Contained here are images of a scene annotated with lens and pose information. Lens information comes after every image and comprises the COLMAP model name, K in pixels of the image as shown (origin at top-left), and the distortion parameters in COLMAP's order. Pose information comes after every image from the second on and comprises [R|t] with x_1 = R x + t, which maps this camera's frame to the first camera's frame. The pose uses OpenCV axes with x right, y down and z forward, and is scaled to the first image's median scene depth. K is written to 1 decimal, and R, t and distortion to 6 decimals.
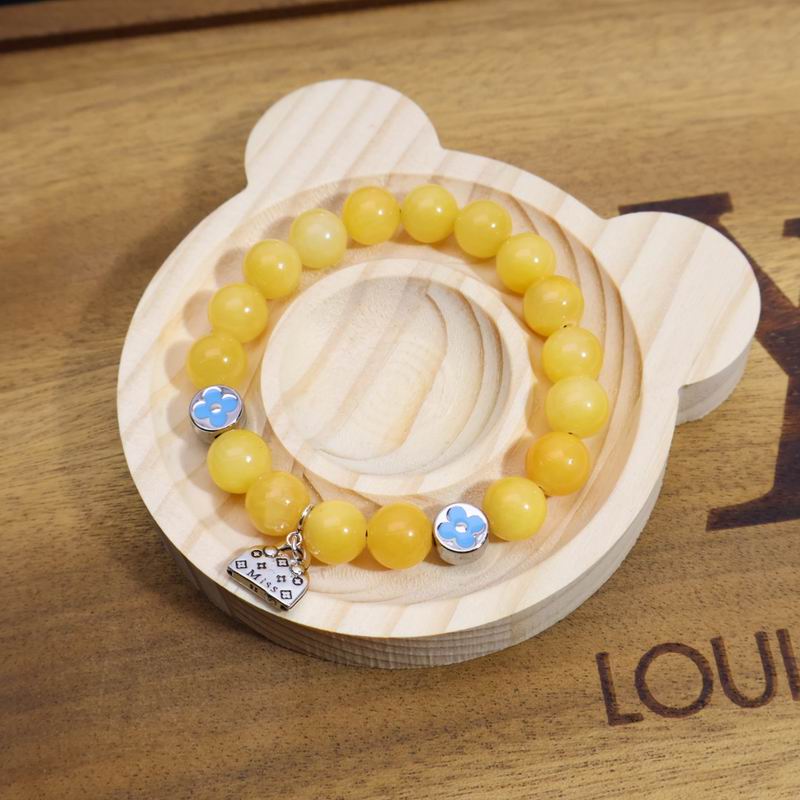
lens RADIAL K [[1630.9, 0, 408.2], [0, 1630.9, 403.1], [0, 0, 1]] dist [0.001798, 0.000000]
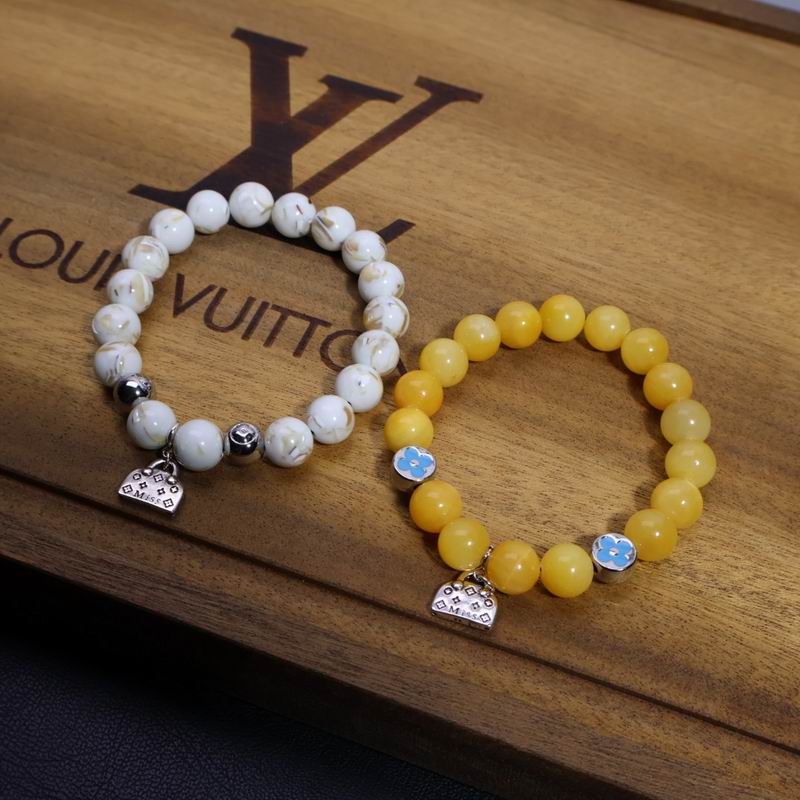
lens RADIAL K [[1382.5, 0, 394.0], [0, 1382.5, 401.4], [0, 0, 1]] dist [0.008049, 0.000000]
pose [[0.876268, 0.427858, -0.221567, 0.743908], [-0.455573, 0.885442, -0.091896, 0.248675], [0.156866, 0.181465, 0.970806, -0.116857]]
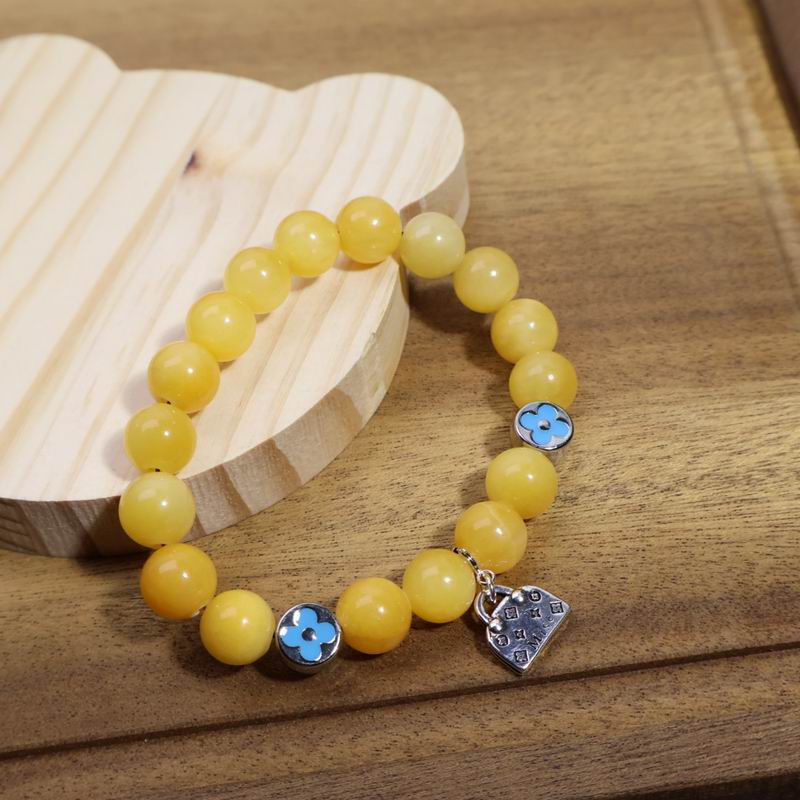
lens RADIAL K [[1630.9, 0, 402.8], [0, 1630.9, 413.8], [0, 0, 1]] dist [0.001798, 0.000000]
pose [[0.998296, -0.004184, -0.058200, 0.698077], [-0.006006, 0.984760, -0.173815, 0.281927], [0.058040, 0.173868, 0.983057, 0.038218]]
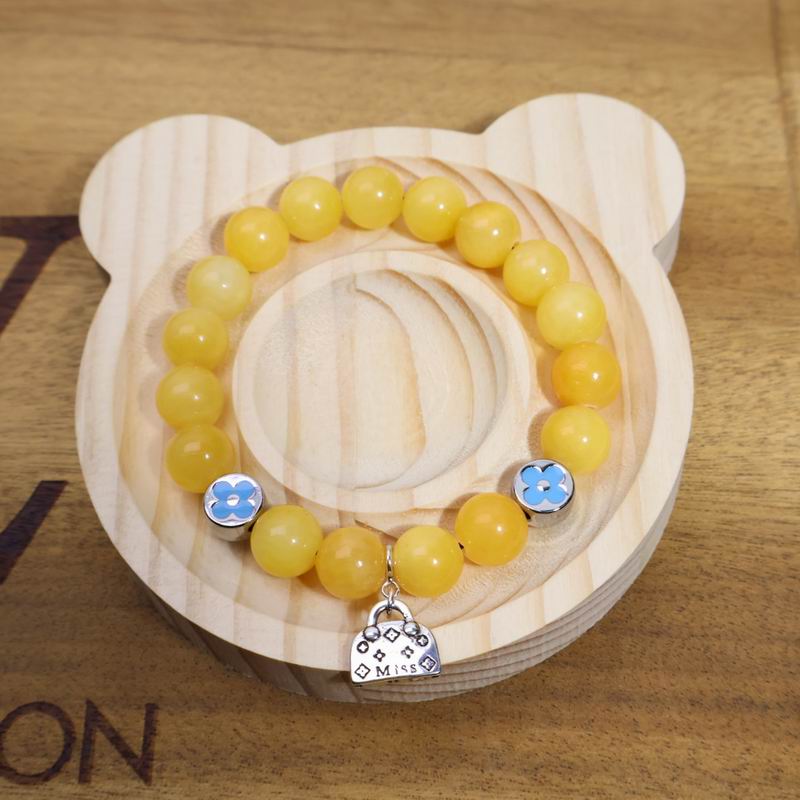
lens RADIAL K [[1630.9, 0, 408.0], [0, 1630.9, 403.2], [0, 0, 1]] dist [0.001798, 0.000000]
pose [[0.989137, 0.118993, -0.086304, 0.697373], [-0.117431, 0.992815, 0.022975, -0.100822], [0.088418, -0.012591, 0.996004, 0.109463]]
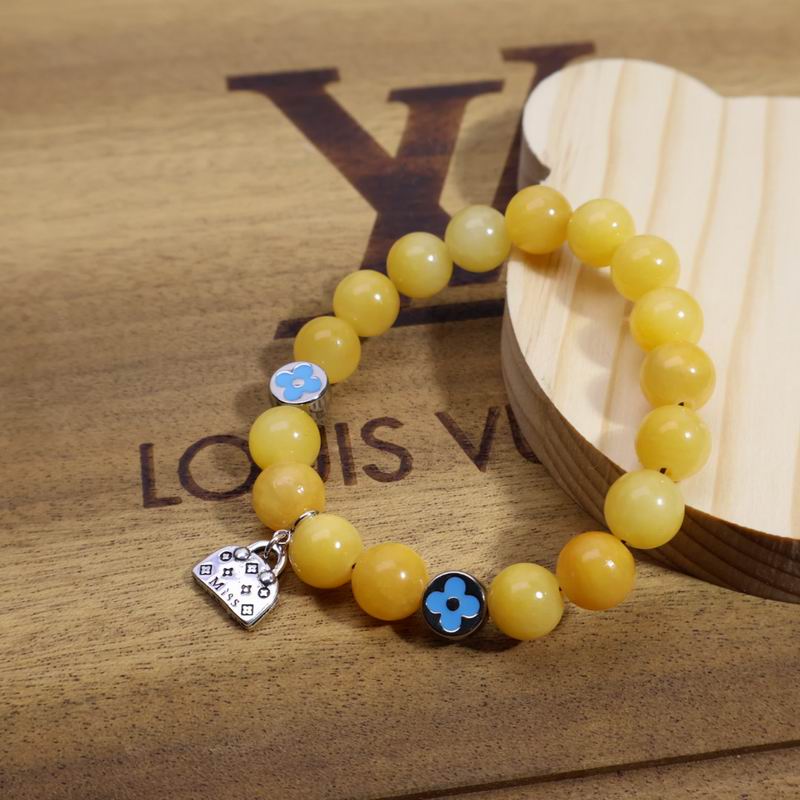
lens RADIAL K [[1630.9, 0, 405.4], [0, 1630.9, 401.3], [0, 0, 1]] dist [0.001798, 0.000000]
pose [[0.997858, 0.018848, 0.062646, 0.201564], [-0.005171, 0.977325, -0.211682, 0.316763], [-0.065215, 0.210905, 0.975329, 0.075693]]
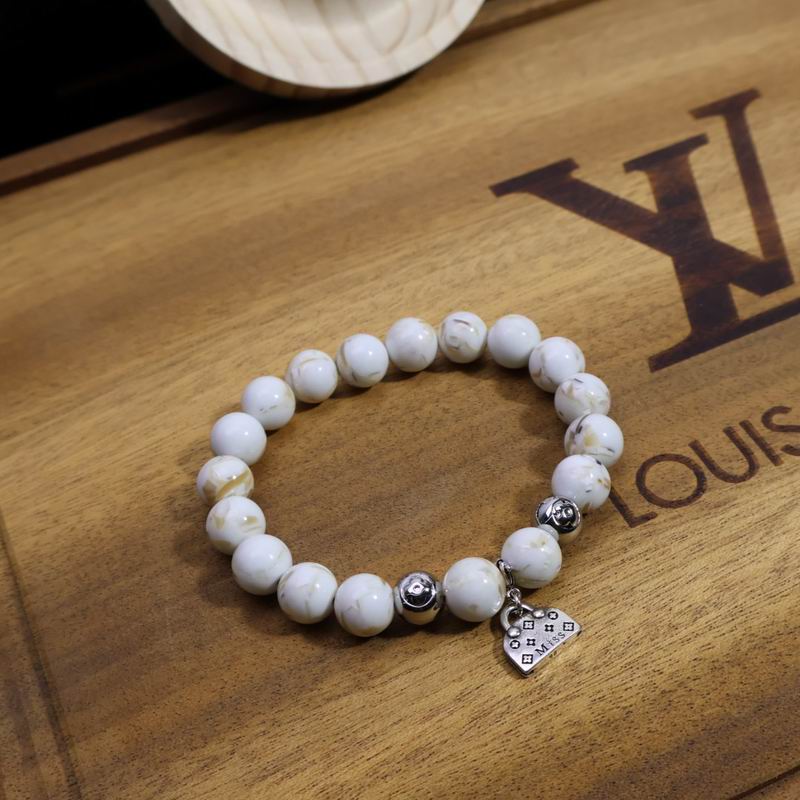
lens RADIAL K [[1382.5, 0, 405.2], [0, 1382.5, 402.0], [0, 0, 1]] dist [0.008049, 0.000000]
pose [[0.958059, -0.240672, 0.155561, -0.141388], [0.273664, 0.929447, -0.247459, 0.293397], [-0.085029, 0.279652, 0.956329, 0.087509]]
